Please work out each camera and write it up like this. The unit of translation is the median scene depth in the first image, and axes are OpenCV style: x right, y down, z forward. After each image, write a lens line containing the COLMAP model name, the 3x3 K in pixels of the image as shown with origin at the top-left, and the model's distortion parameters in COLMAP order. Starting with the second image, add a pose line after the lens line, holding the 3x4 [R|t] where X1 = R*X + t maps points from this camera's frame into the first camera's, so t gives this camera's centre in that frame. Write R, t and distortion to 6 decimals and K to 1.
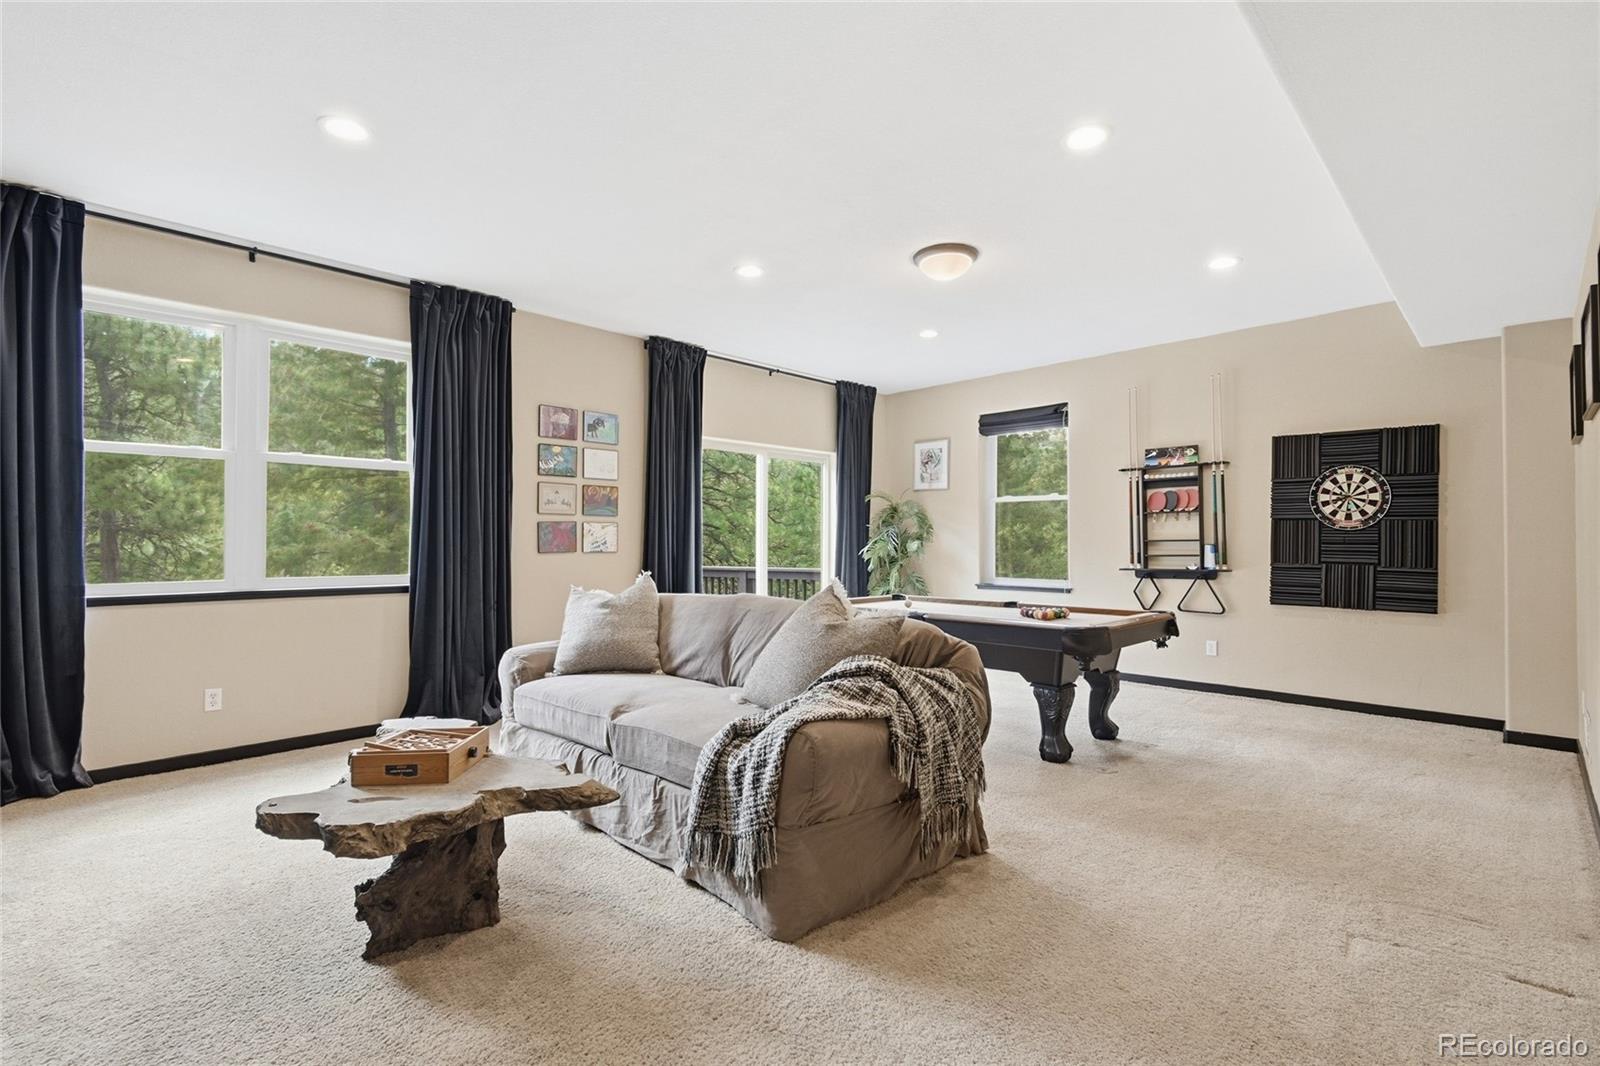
lens RADIAL K [[740.3, 0, 794.4], [0, 740.3, 536.2], [0, 0, 1]] dist [0.008032, -0.000269]
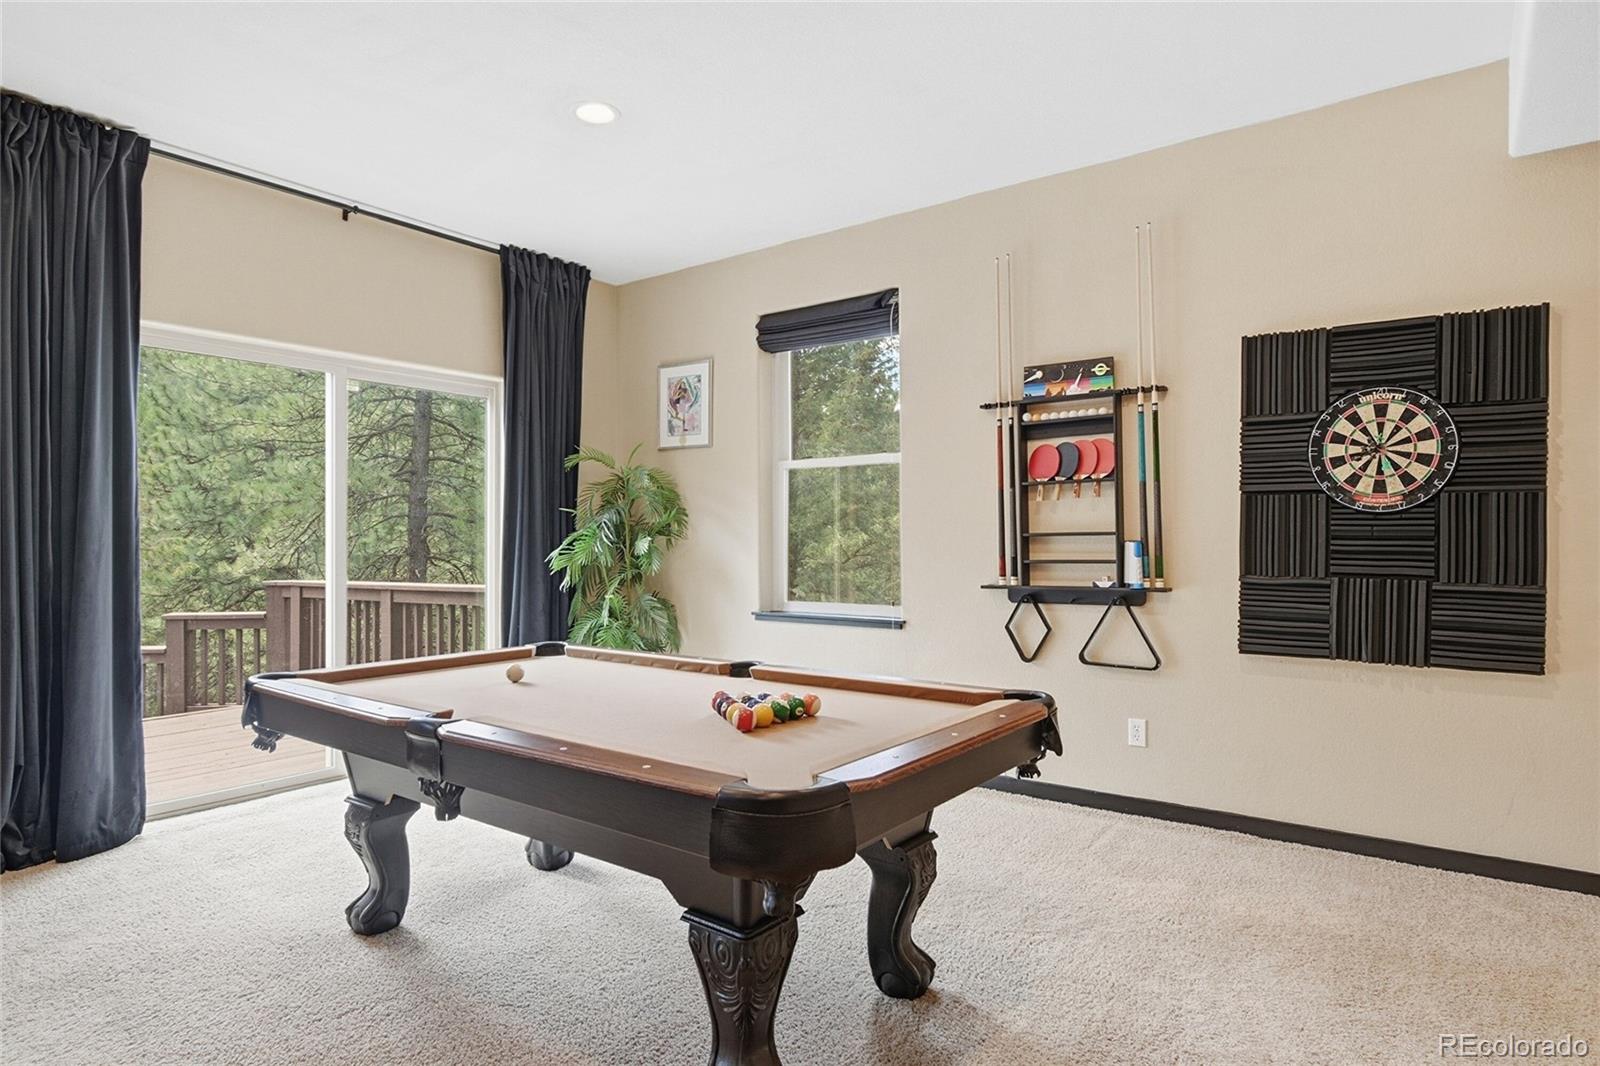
lens RADIAL K [[874.9, 0, 803.7], [0, 874.9, 535.6], [0, 0, 1]] dist [-0.008491, 0.001956]
pose [[0.989747, -0.002705, 0.142809, 0.226625], [0.002332, 0.999993, 0.002777, 0.004743], [-0.142815, -0.002415, 0.989746, 0.396774]]
